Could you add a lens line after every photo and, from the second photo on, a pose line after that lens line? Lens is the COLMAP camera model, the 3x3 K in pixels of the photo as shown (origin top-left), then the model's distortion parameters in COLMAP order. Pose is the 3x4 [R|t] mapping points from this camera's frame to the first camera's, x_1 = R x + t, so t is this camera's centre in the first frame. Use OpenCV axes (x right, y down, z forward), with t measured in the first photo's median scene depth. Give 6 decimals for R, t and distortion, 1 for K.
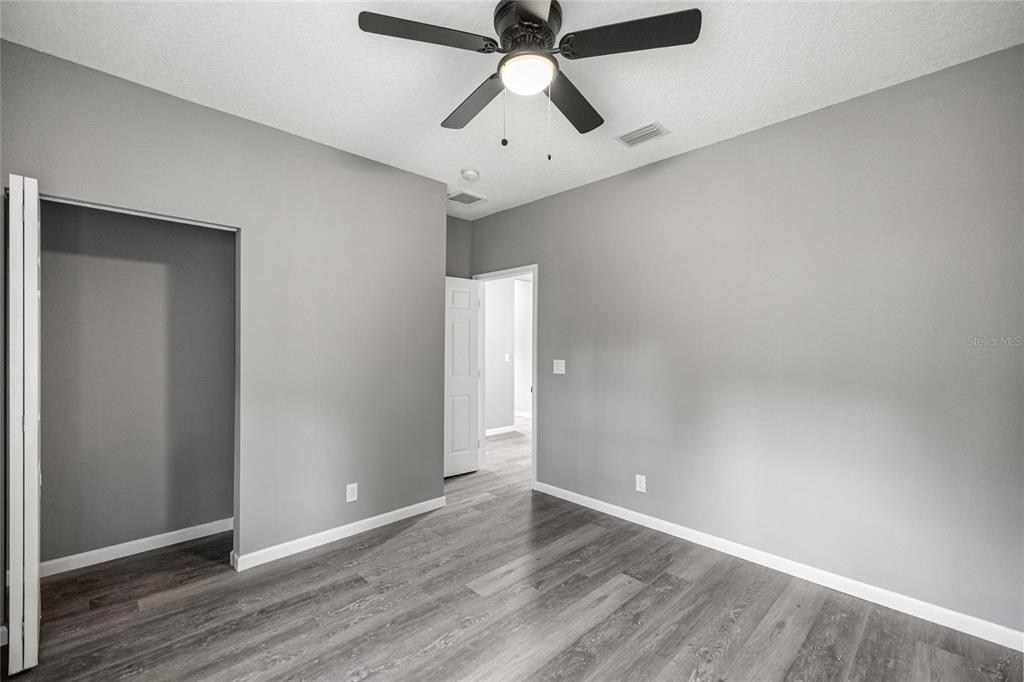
lens RADIAL K [[425.3, 0, 512.0], [0, 425.3, 341.0], [0, 0, 1]] dist [0.002454, 0.000025]
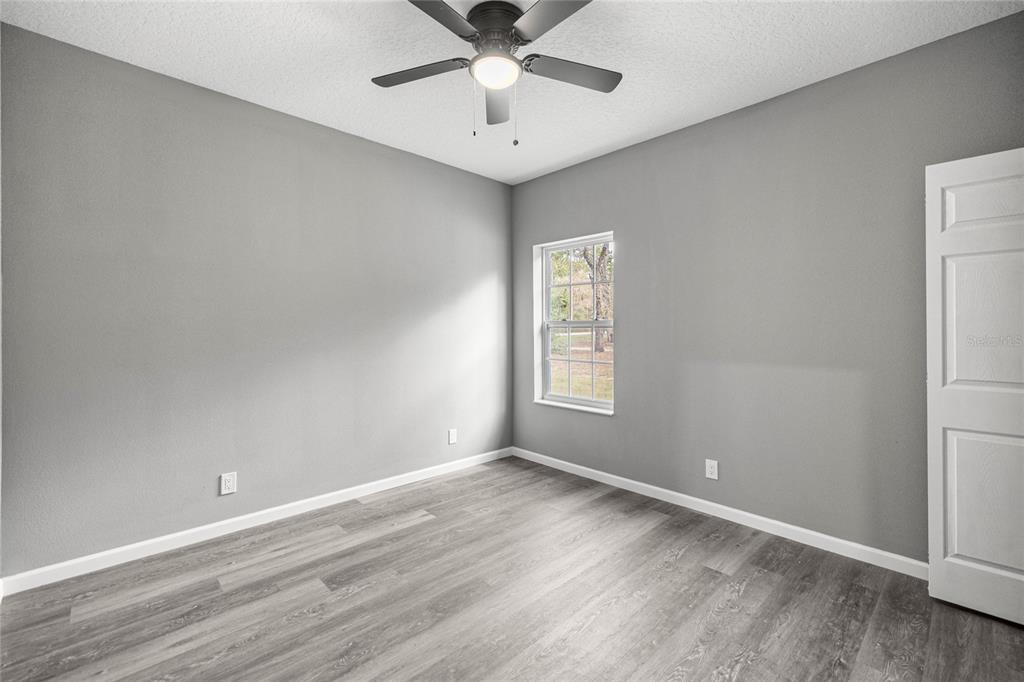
lens RADIAL K [[425.3, 0, 512.0], [0, 425.3, 341.0], [0, 0, 1]] dist [0.002454, 0.000025]
pose [[-0.999974, -0.005037, 0.005212, -0.013759], [-0.004984, 0.999938, 0.009961, 0.072112], [-0.005262, 0.009934, -0.999937, 1.903345]]
